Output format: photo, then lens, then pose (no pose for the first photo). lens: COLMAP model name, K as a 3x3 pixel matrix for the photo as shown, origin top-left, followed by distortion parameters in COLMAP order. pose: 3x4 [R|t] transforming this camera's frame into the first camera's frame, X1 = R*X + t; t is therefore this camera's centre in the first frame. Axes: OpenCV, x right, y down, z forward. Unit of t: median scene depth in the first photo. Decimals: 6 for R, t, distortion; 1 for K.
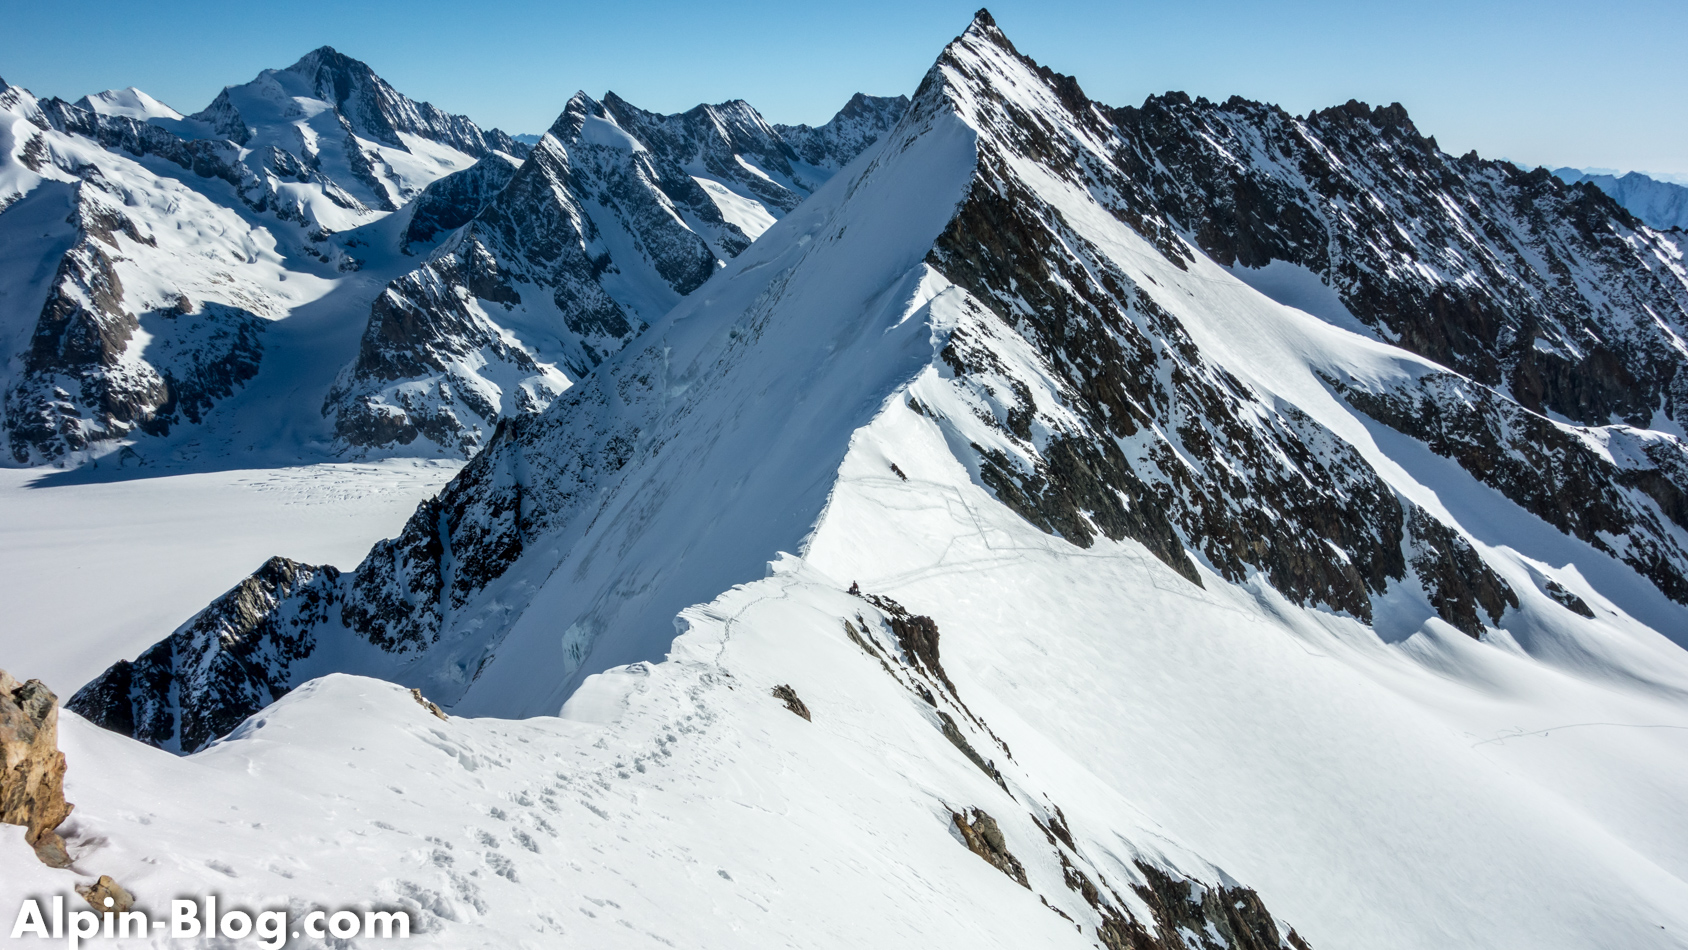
lens RADIAL K [[1410.0, 0, 866.4], [0, 1410.0, 579.1], [0, 0, 1]] dist [-0.005993, -0.002174]
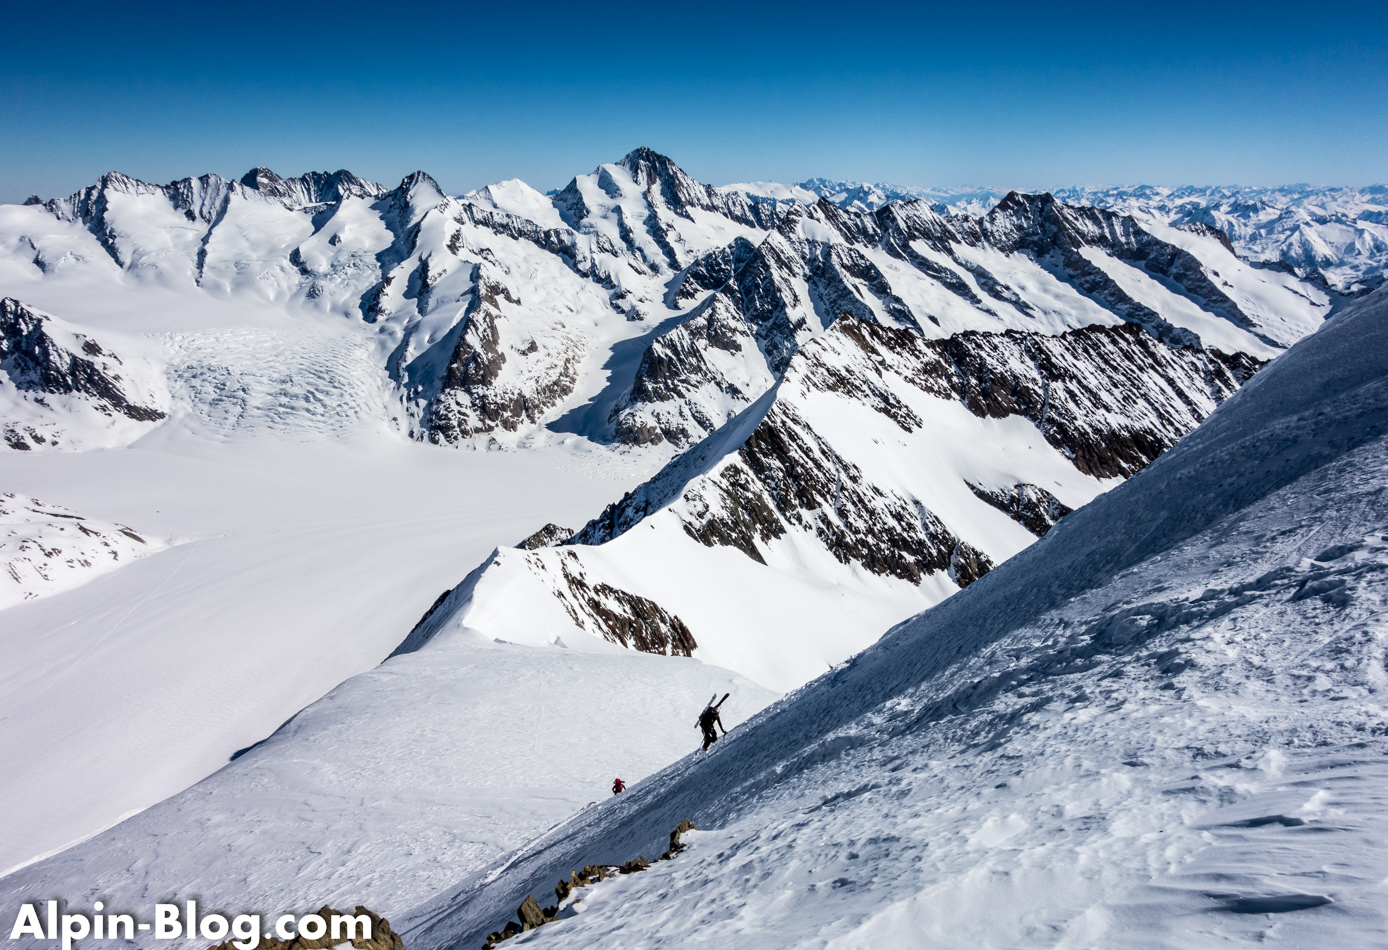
lens RADIAL K [[1073.3, 0, 652.7], [0, 1073.3, 474.7], [0, 0, 1]] dist [-0.012189, -0.001027]
pose [[0.943840, 0.061527, -0.324624, 0.046853], [-0.082512, 0.995271, -0.051264, -0.002724], [0.319935, 0.075170, 0.944453, -0.094407]]
